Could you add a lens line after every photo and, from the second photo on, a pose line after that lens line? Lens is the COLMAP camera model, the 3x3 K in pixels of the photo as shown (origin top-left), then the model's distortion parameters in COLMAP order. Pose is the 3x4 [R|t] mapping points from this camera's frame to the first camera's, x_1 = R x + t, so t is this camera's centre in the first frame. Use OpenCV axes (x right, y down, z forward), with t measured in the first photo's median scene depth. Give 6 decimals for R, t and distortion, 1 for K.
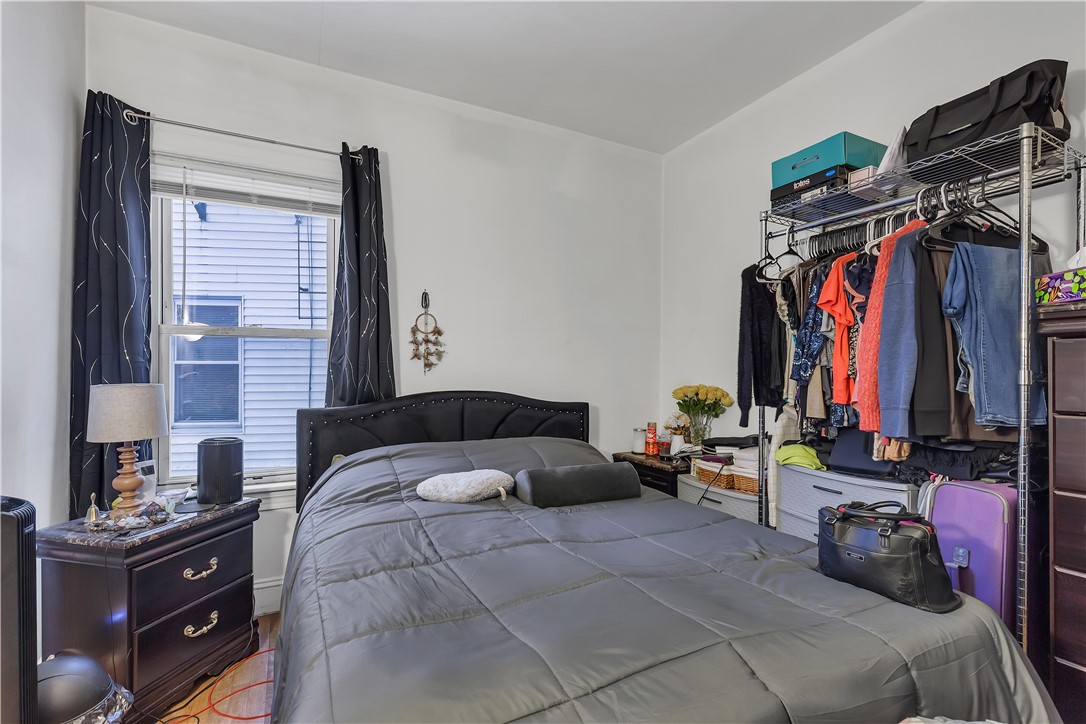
lens RADIAL K [[482.6, 0, 536.5], [0, 482.6, 369.6], [0, 0, 1]] dist [0.010233, -0.000656]
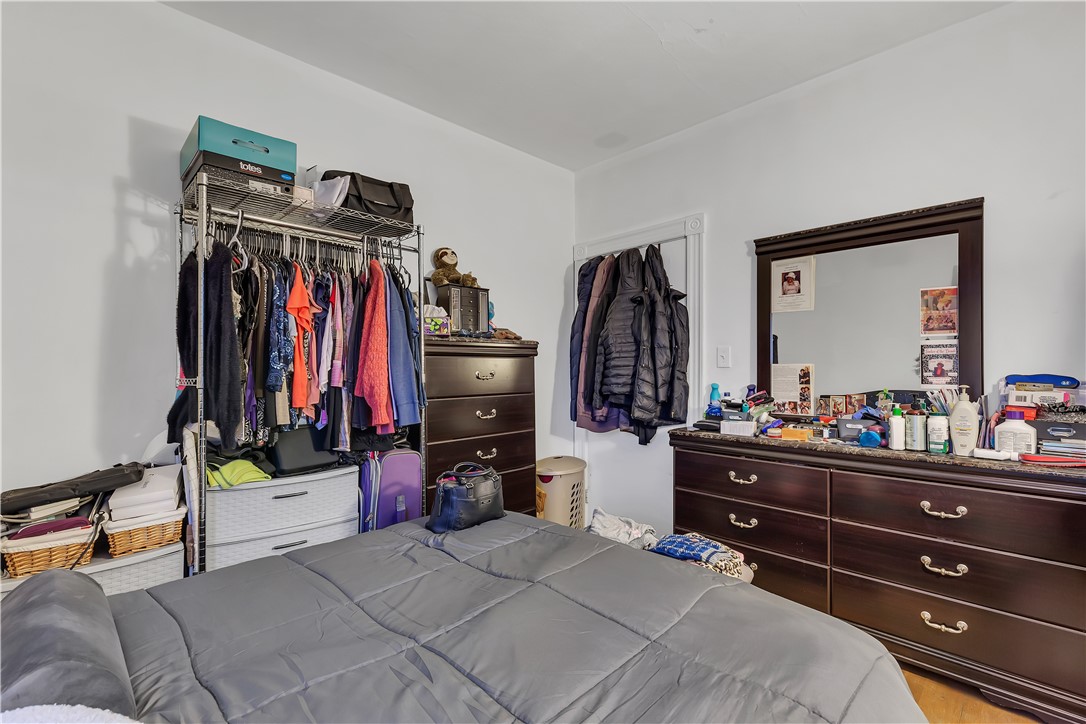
lens RADIAL K [[482.6, 0, 539.9], [0, 482.6, 366.1], [0, 0, 1]] dist [0.010233, -0.000656]
pose [[-0.291748, 0.002011, 0.956493, -0.407829], [-0.001910, 0.999995, -0.002685, -0.012961], [-0.956493, -0.002610, -0.291742, 0.650537]]
